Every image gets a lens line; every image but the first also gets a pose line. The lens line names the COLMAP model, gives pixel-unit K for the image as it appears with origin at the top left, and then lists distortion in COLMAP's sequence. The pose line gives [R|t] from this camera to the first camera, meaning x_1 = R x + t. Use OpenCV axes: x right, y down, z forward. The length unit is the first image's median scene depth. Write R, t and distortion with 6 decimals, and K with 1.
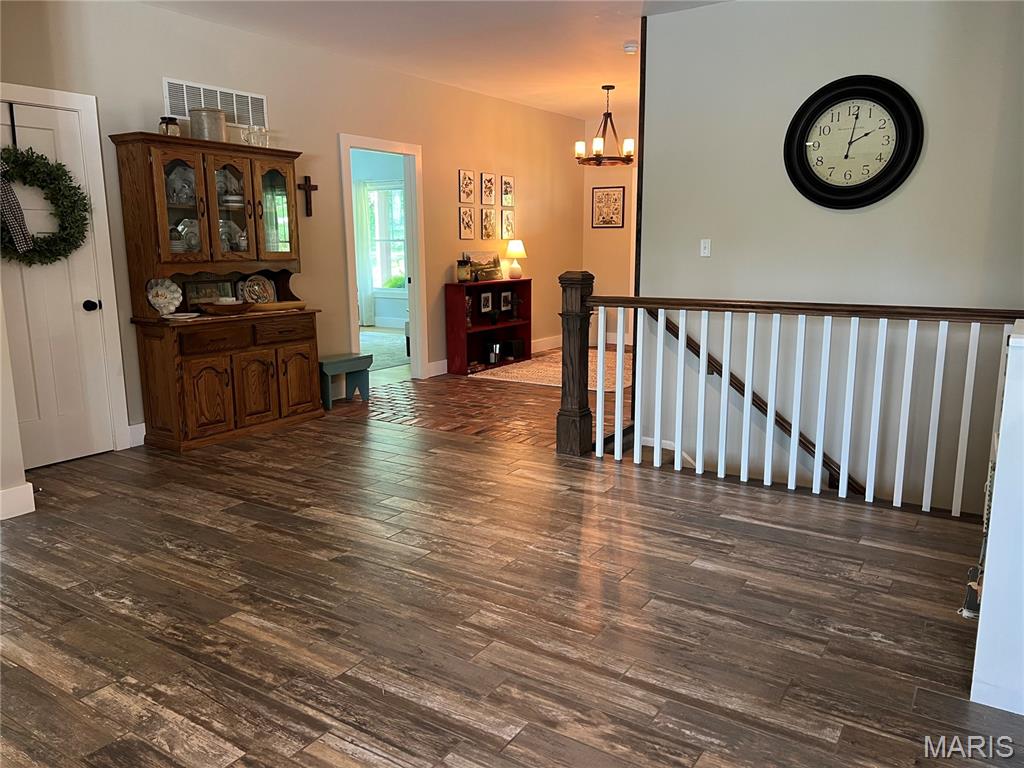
lens RADIAL K [[770.6, 0, 513.6], [0, 770.6, 375.1], [0, 0, 1]] dist [0.038044, -0.015135]
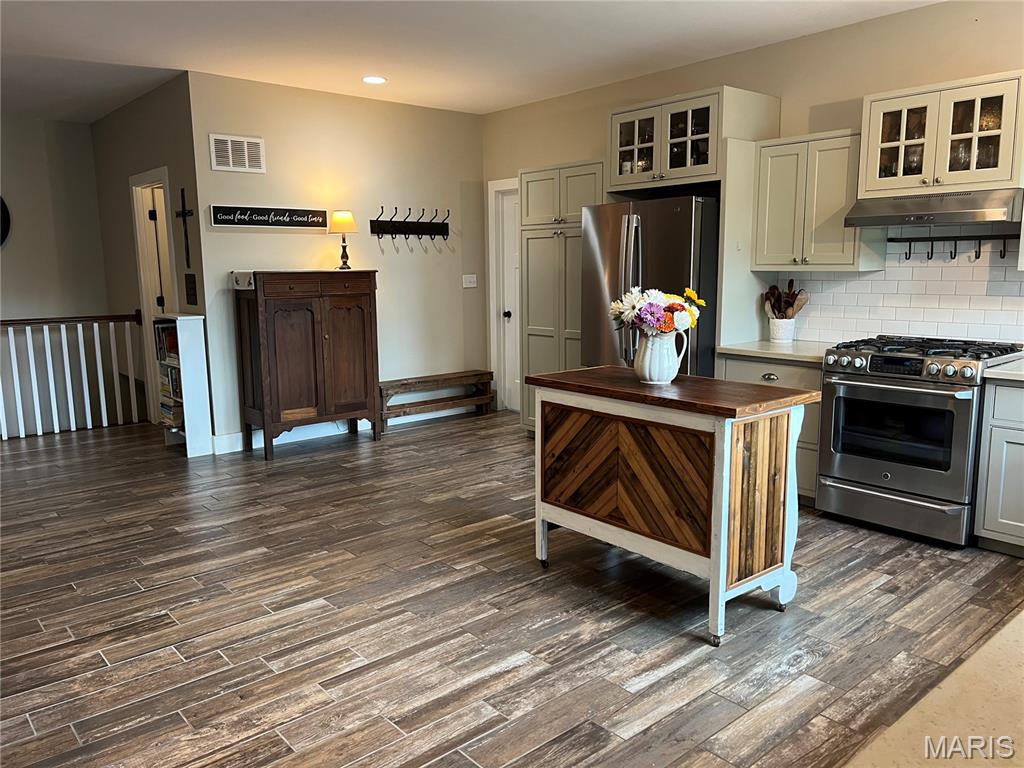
lens RADIAL K [[770.6, 0, 514.0], [0, 770.6, 387.7], [0, 0, 1]] dist [0.038044, -0.015135]
pose [[0.272402, -0.149913, 0.950433, -0.500060], [0.176088, 0.978873, 0.103931, 0.035813], [-0.945934, 0.139049, 0.293045, -0.265720]]
